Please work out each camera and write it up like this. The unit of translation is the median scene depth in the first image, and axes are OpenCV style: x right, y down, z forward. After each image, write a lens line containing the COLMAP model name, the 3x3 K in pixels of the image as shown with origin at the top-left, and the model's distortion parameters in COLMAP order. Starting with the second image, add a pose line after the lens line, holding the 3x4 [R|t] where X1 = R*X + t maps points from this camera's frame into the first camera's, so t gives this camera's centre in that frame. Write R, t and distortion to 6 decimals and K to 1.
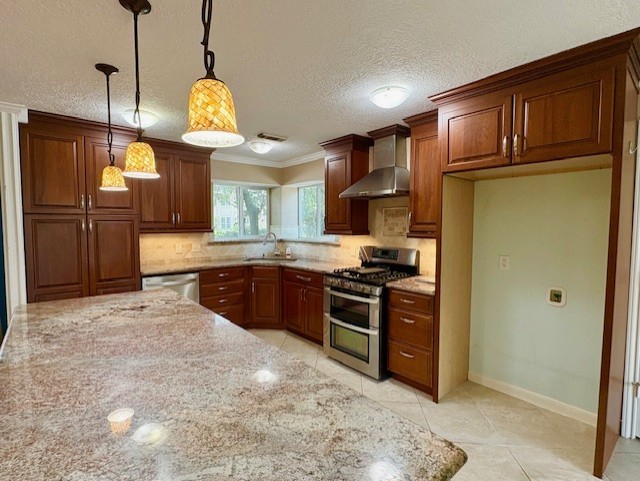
lens RADIAL K [[323.9, 0, 316.0], [0, 323.9, 239.0], [0, 0, 1]] dist [-0.006344, -0.000302]
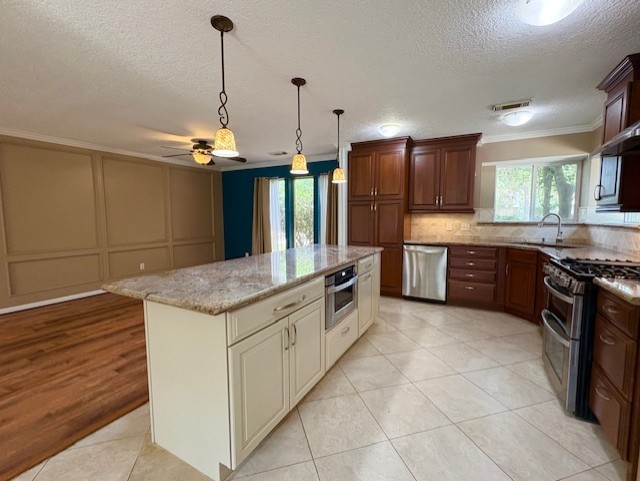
lens RADIAL K [[281.4, 0, 317.1], [0, 281.4, 239.1], [0, 0, 1]] dist [0.000774, -0.000362]
pose [[0.364547, 0.072263, -0.928377, 0.389119], [-0.039442, 0.997288, 0.062139, 0.030632], [0.930349, 0.013965, 0.366408, 0.186239]]
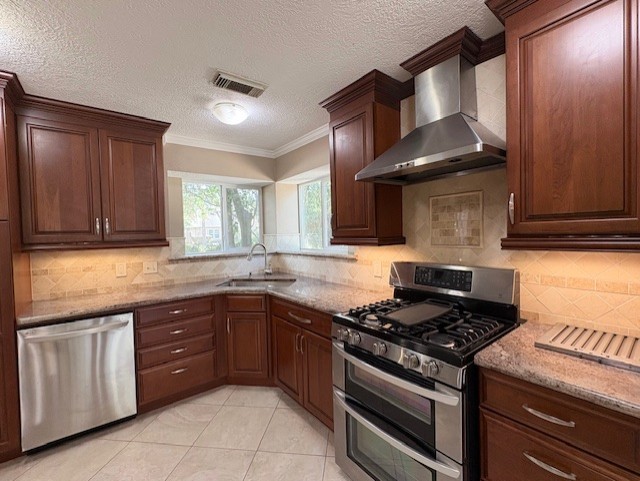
lens RADIAL K [[281.4, 0, 321.7], [0, 281.4, 238.8], [0, 0, 1]] dist [0.000774, -0.000362]
pose [[0.999400, -0.027332, -0.021296, 0.018481], [0.026797, 0.999328, -0.025018, -0.012247], [0.021965, 0.024432, 0.999460, 0.442437]]
